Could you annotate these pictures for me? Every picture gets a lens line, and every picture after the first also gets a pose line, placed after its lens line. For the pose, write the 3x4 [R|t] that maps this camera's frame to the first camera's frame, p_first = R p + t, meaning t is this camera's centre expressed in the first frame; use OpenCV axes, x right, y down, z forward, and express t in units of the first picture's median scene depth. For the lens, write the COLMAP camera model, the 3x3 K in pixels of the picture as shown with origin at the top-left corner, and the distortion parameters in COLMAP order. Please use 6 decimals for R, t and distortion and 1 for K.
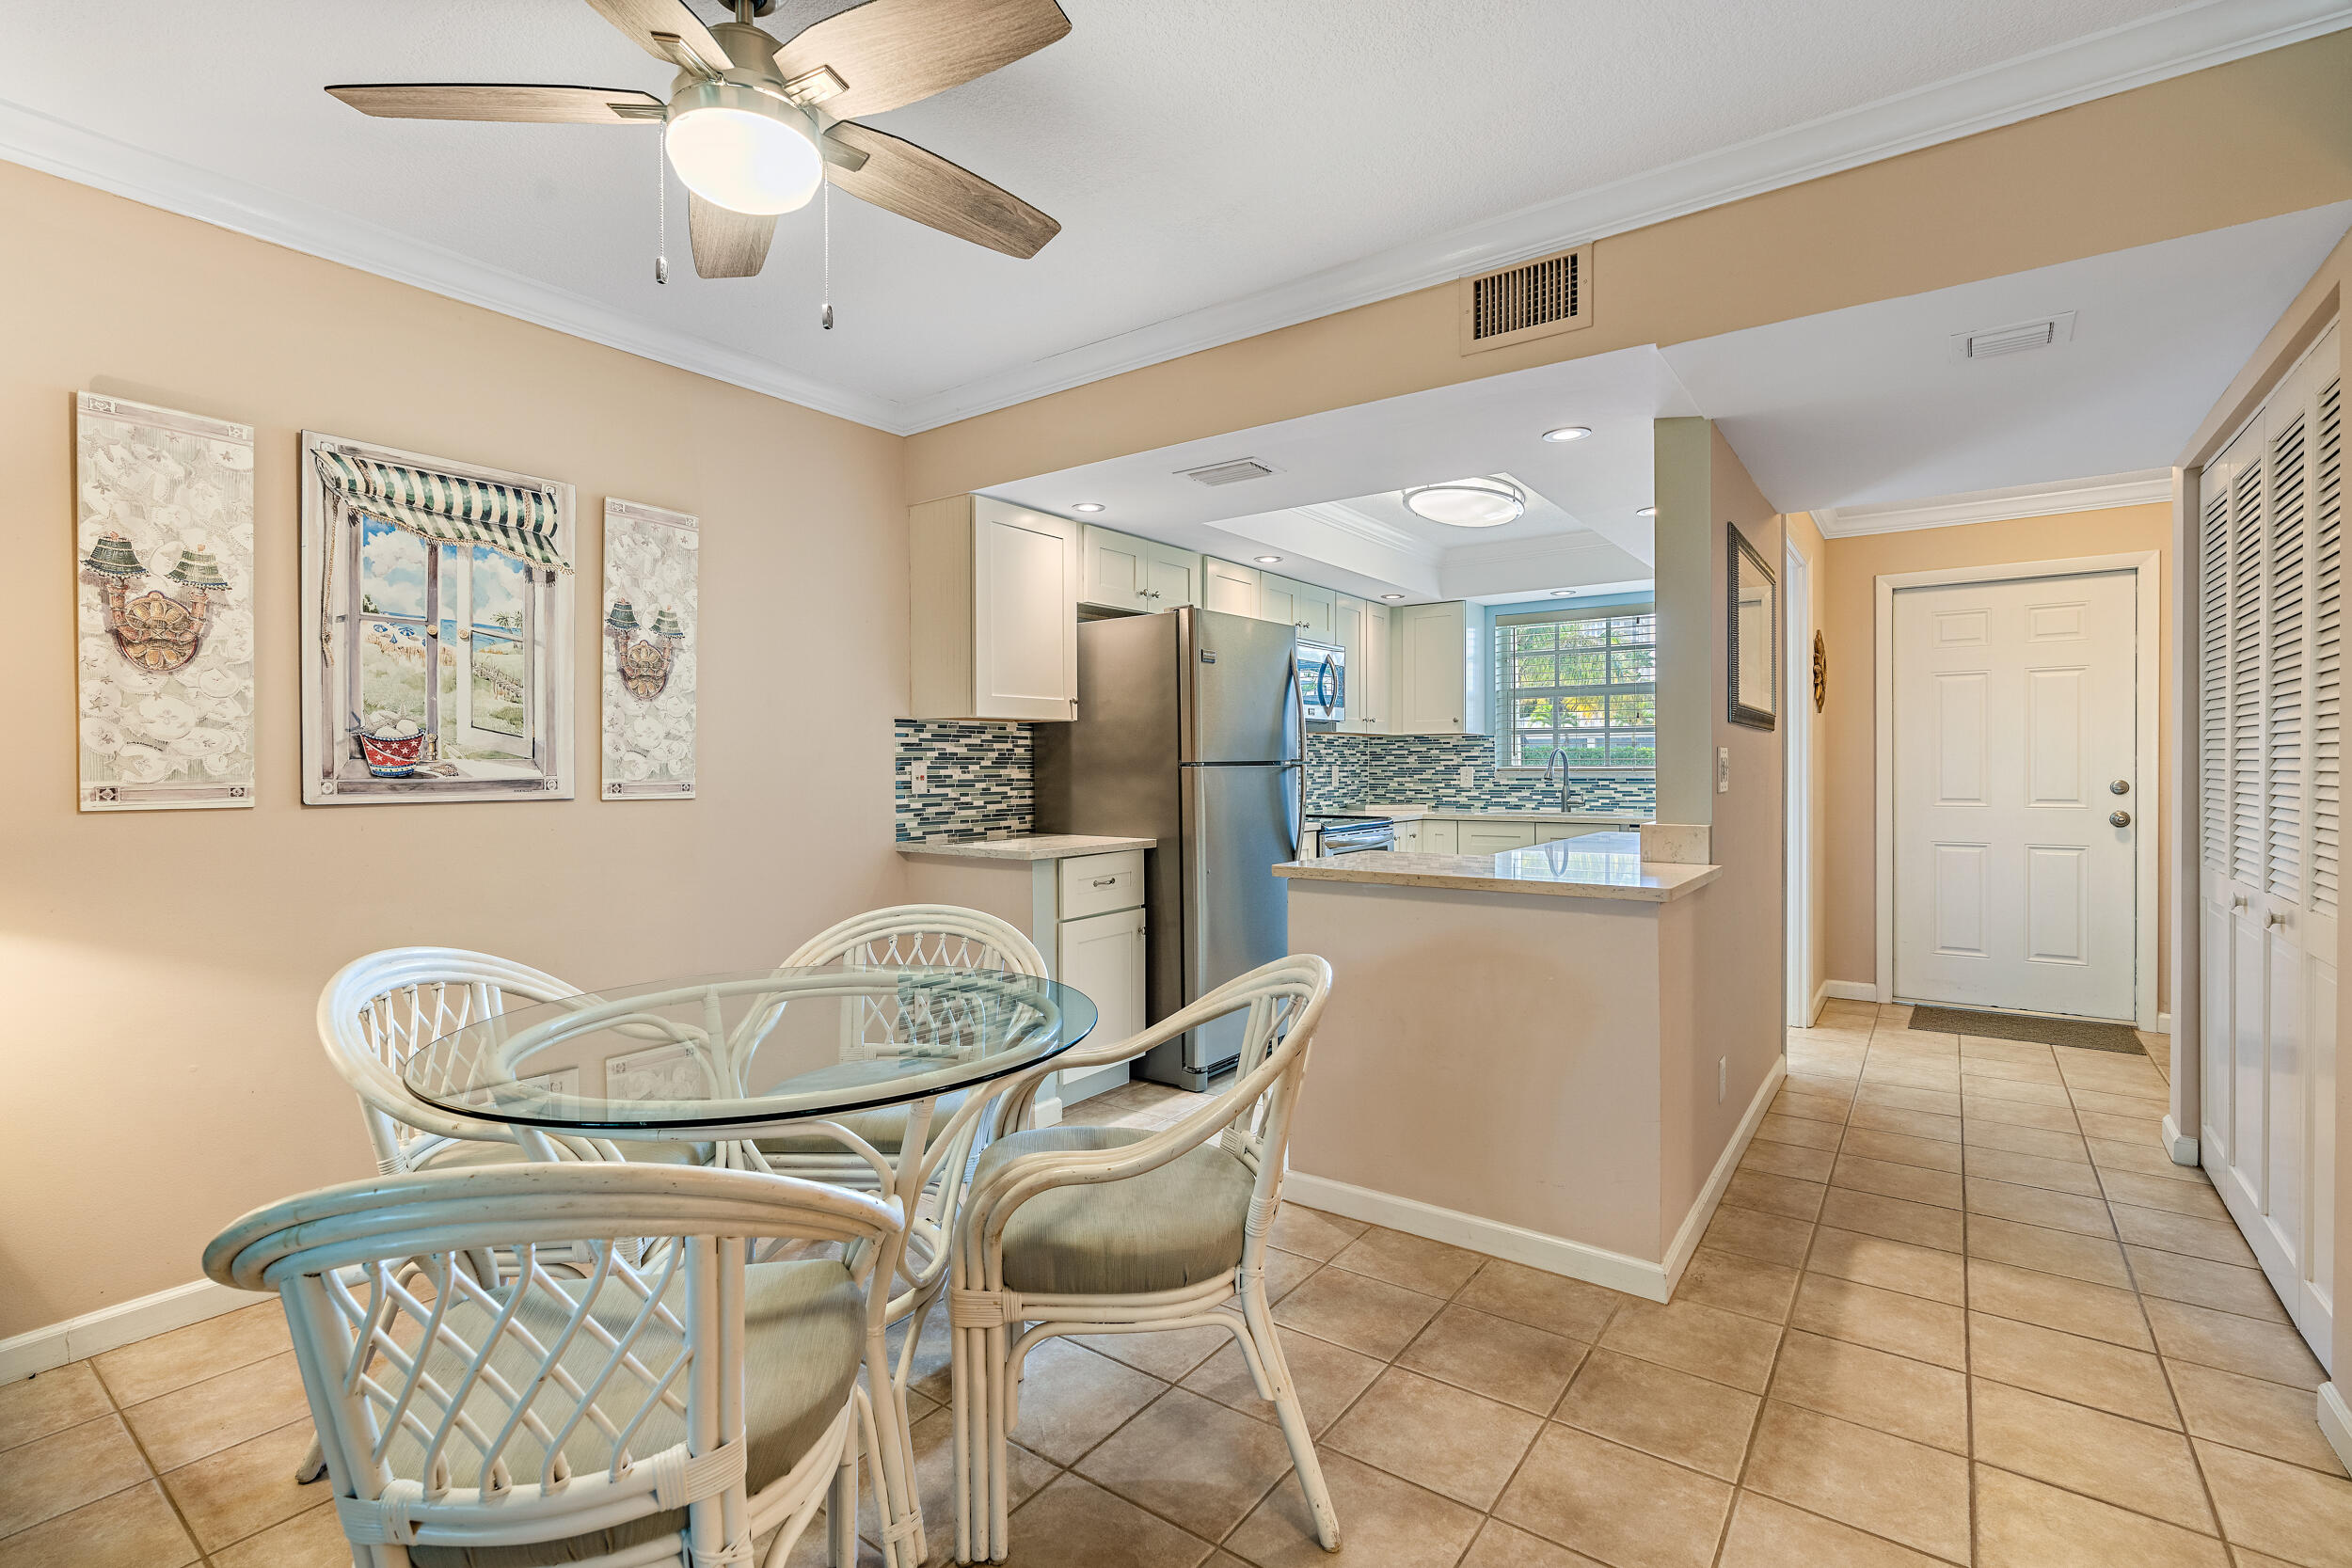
lens RADIAL K [[1078.7, 0, 1174.9], [0, 1078.7, 776.8], [0, 0, 1]] dist [-0.000447, -0.000086]
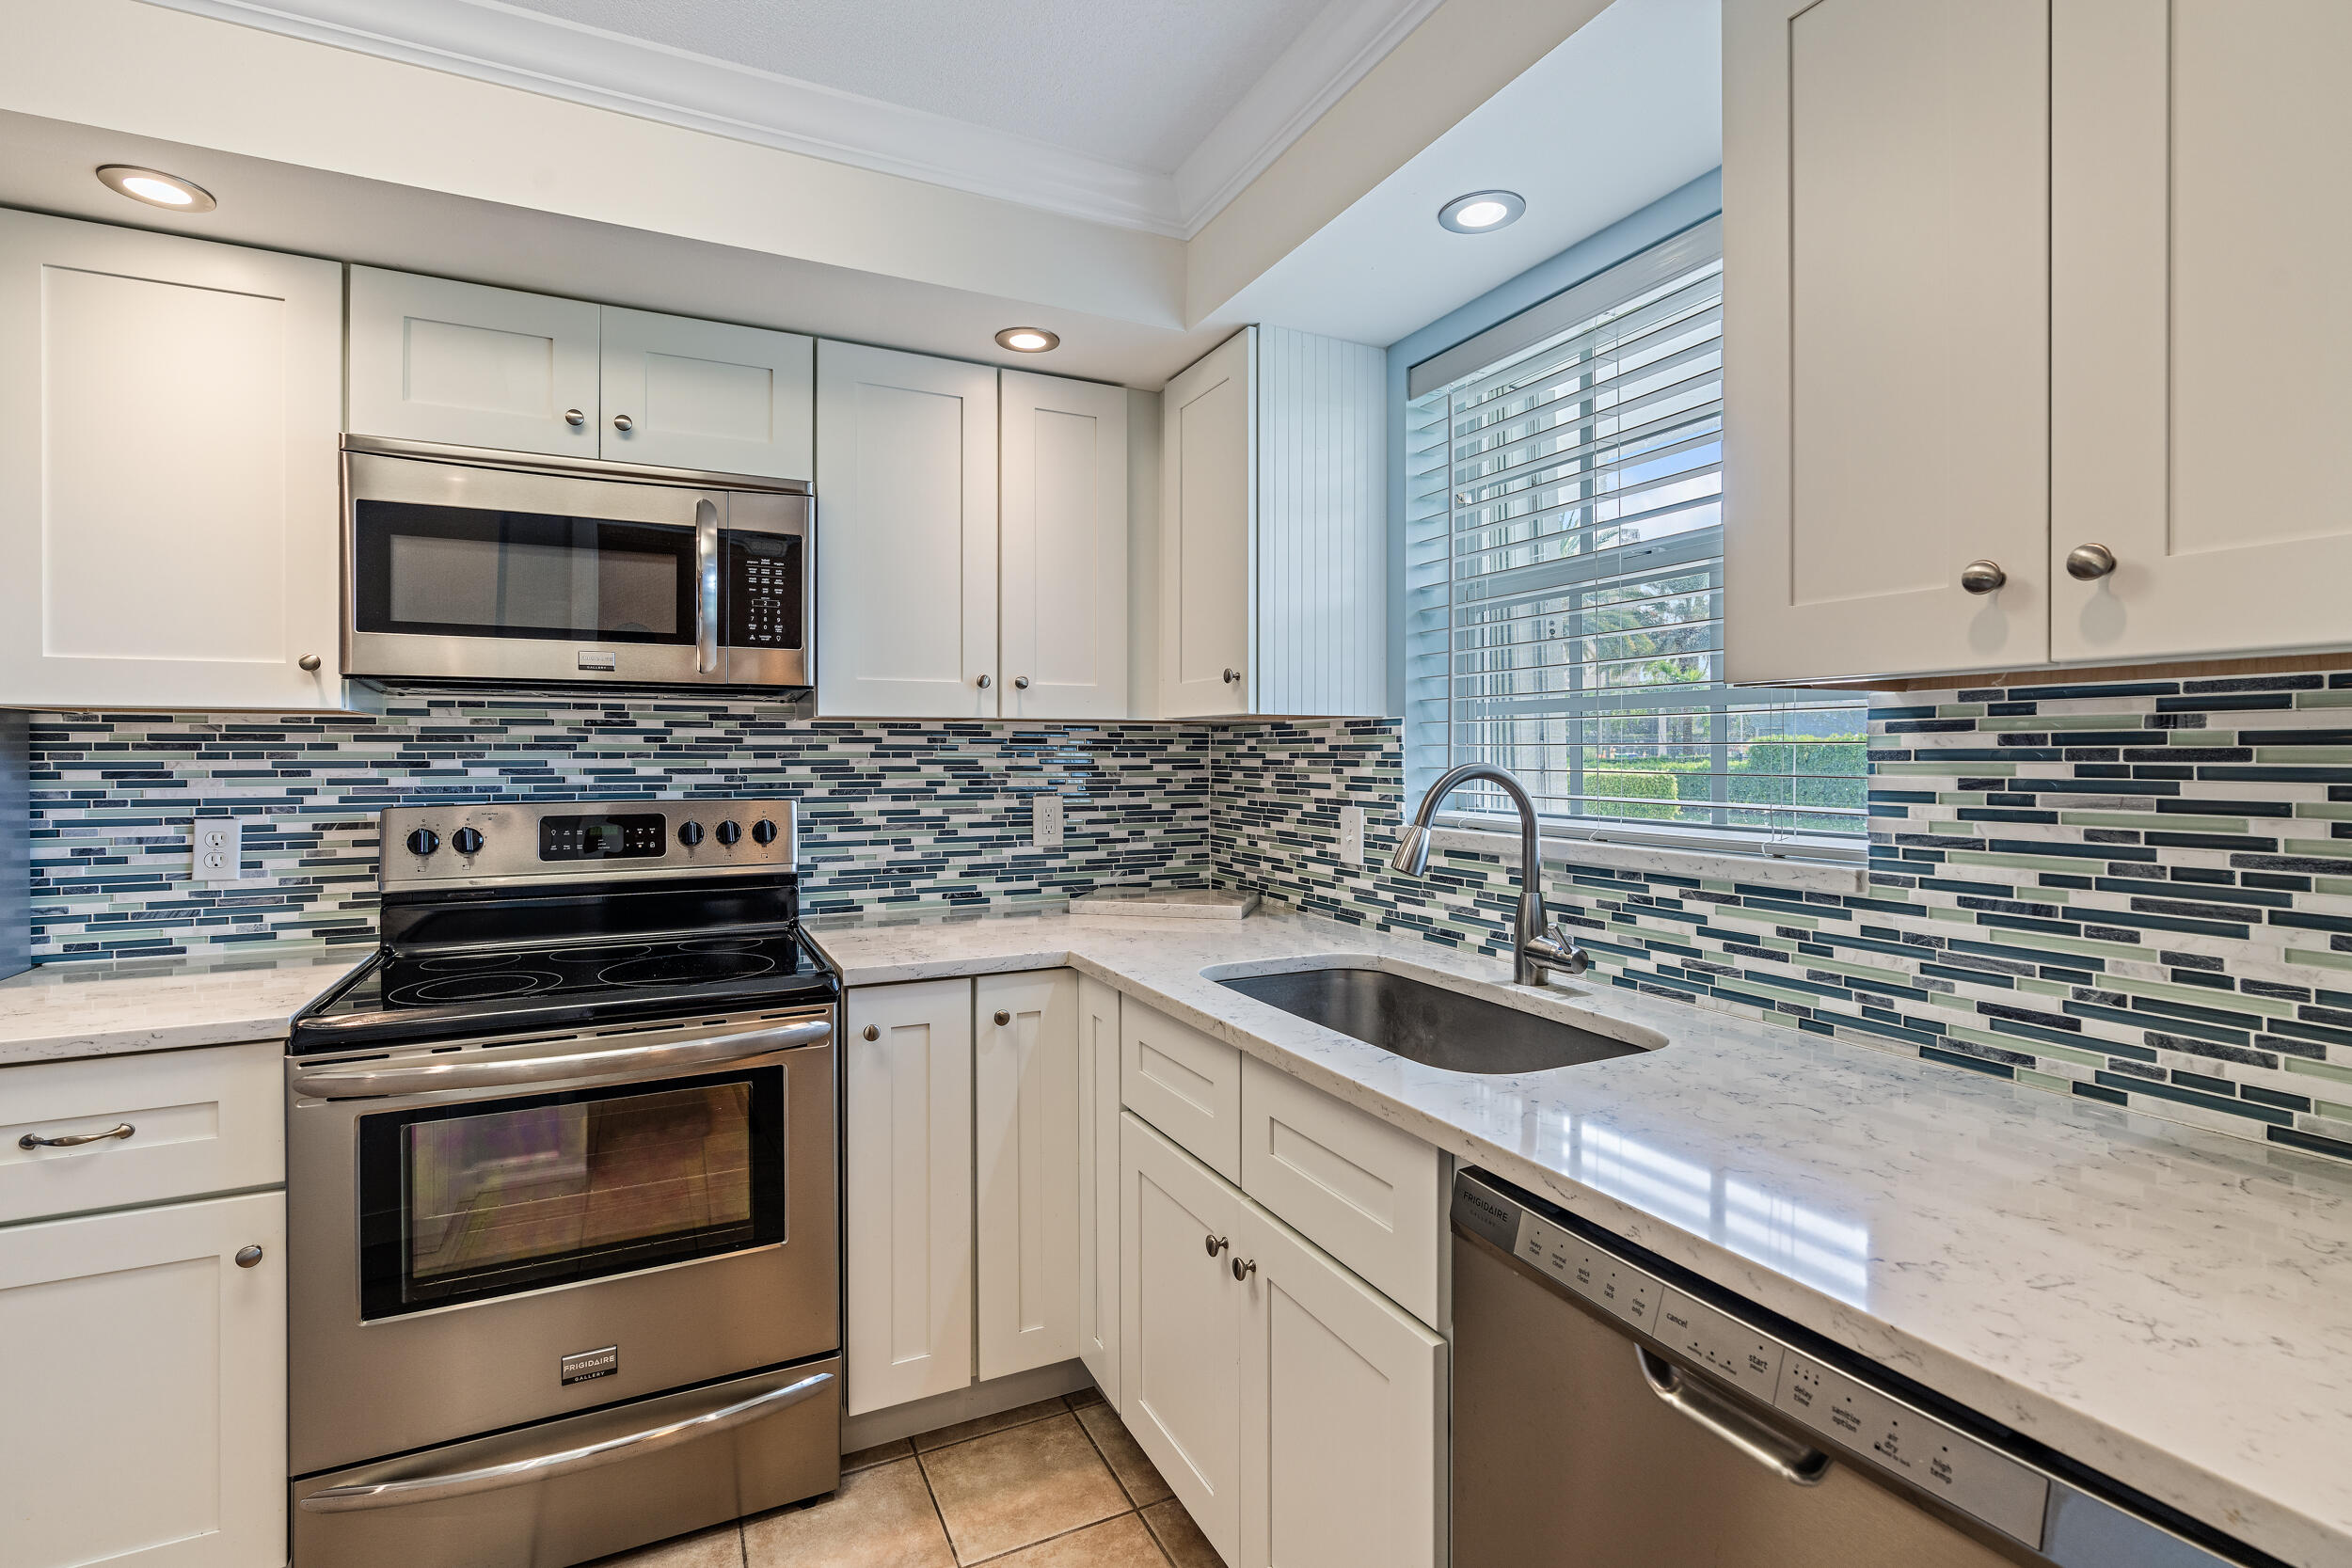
lens RADIAL K [[1078.7, 0, 1170.7], [0, 1078.7, 766.2], [0, 0, 1]] dist [-0.000447, -0.000086]
pose [[0.884613, 0.009104, -0.466236, 0.384395], [-0.006843, 0.999955, 0.006542, -0.024810], [0.466275, -0.002597, 0.884636, 0.652926]]
